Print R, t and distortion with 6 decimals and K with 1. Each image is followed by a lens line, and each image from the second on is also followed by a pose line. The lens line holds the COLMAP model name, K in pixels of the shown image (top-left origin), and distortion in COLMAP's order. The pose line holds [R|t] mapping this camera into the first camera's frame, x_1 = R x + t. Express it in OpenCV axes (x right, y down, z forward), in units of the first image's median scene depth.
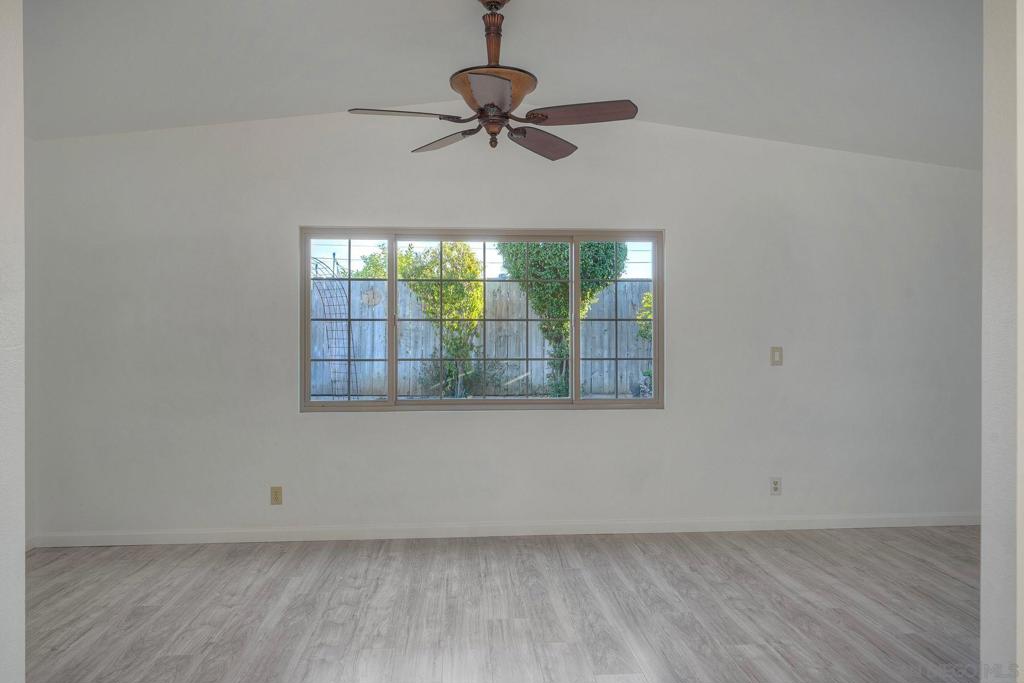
lens RADIAL K [[720.3, 0, 512.0], [0, 720.3, 341.5], [0, 0, 1]] dist [-0.000133, 0.001146]
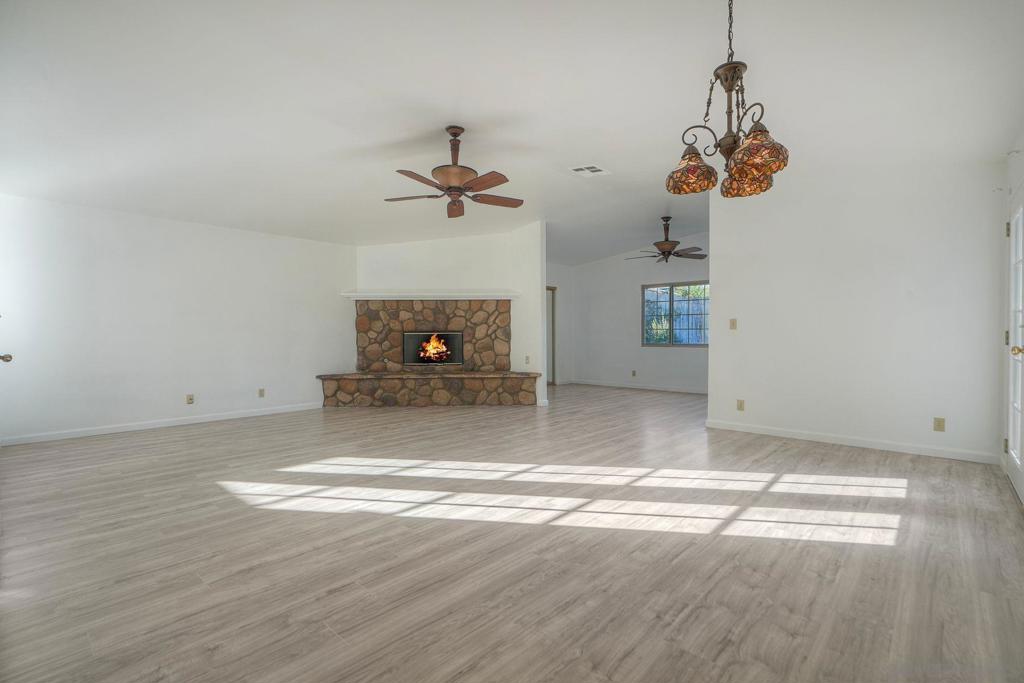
lens RADIAL K [[469.9, 0, 526.7], [0, 469.9, 347.2], [0, 0, 1]] dist [-0.000877, -0.000137]
pose [[0.706350, 0.019028, -0.707607, 0.860072], [-0.002994, 0.999710, 0.023894, 0.062763], [0.707857, -0.014759, 0.706202, -0.822173]]
